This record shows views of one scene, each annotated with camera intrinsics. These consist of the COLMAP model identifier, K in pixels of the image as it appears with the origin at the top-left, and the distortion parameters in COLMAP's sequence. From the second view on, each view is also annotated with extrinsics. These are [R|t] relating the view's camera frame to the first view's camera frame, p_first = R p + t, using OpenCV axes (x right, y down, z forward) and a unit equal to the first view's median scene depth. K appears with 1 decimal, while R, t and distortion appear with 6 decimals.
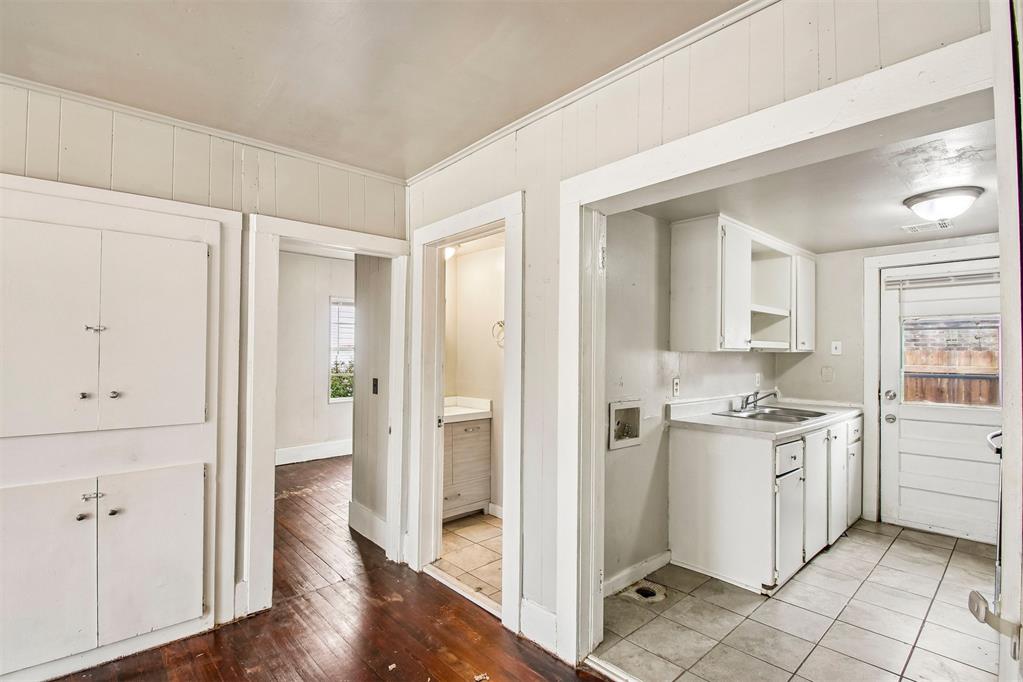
lens RADIAL K [[471.5, 0, 505.1], [0, 471.5, 345.3], [0, 0, 1]] dist [0.015133, -0.018965]
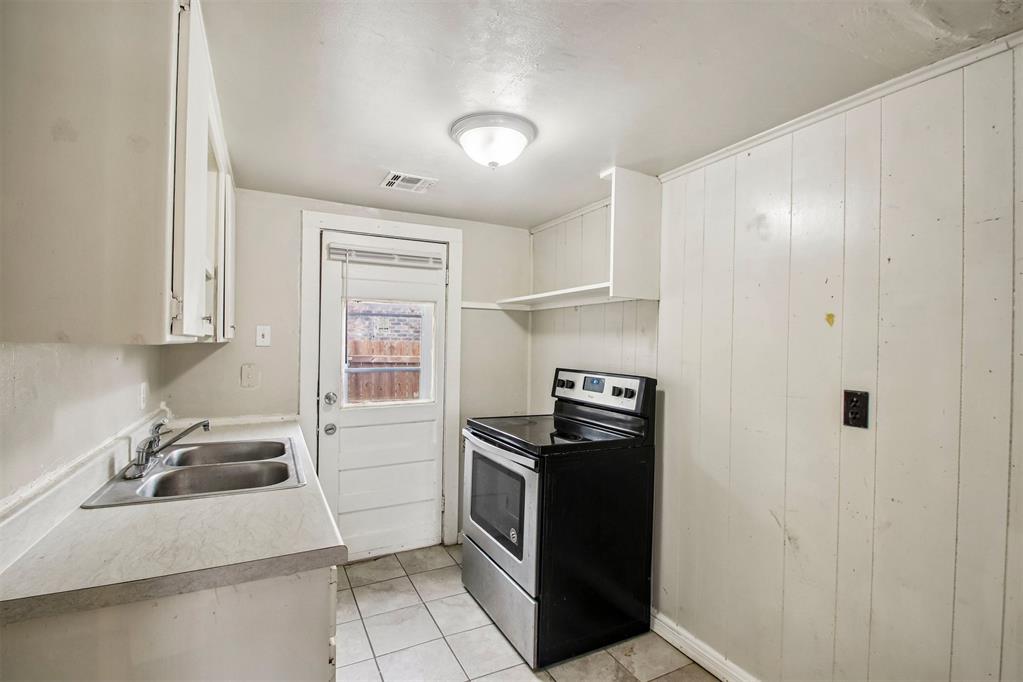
lens RADIAL K [[471.5, 0, 505.1], [0, 471.5, 345.3], [0, 0, 1]] dist [0.015133, -0.018965]
pose [[0.253223, -0.007657, 0.967378, 0.151222], [-0.020715, 0.999696, 0.013335, 0.003657], [-0.967186, -0.023416, 0.252987, 0.542449]]
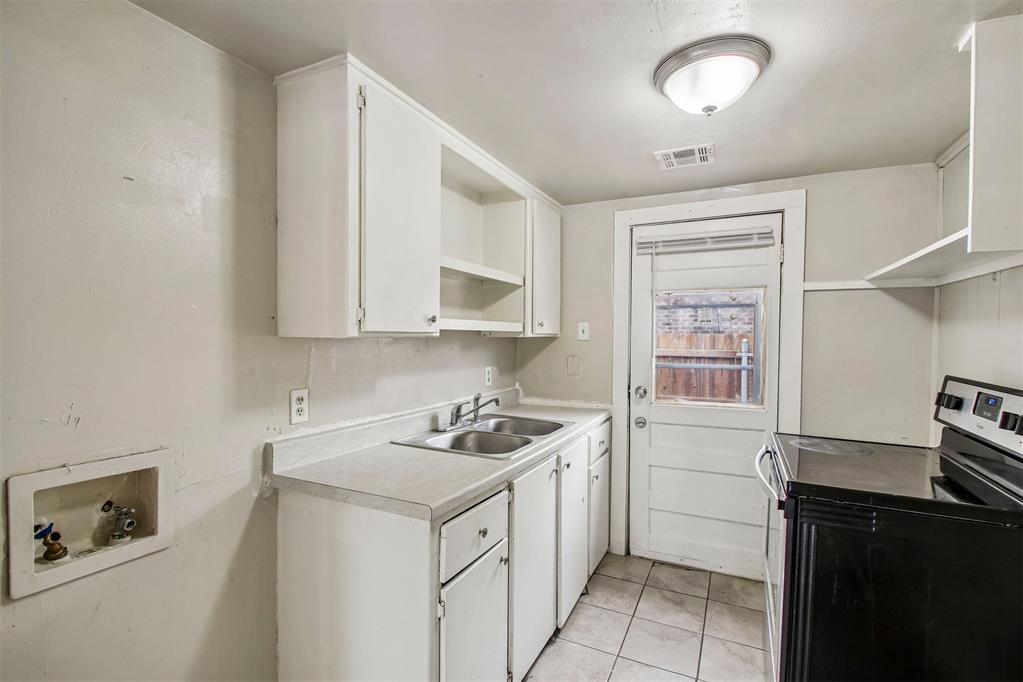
lens RADIAL K [[471.5, 0, 505.1], [0, 471.5, 345.3], [0, 0, 1]] dist [0.015133, -0.018965]
pose [[0.928267, -0.011069, 0.371749, 0.328068], [-0.001870, 0.999405, 0.034426, 0.002841], [-0.371909, -0.032652, 0.927695, 0.373499]]
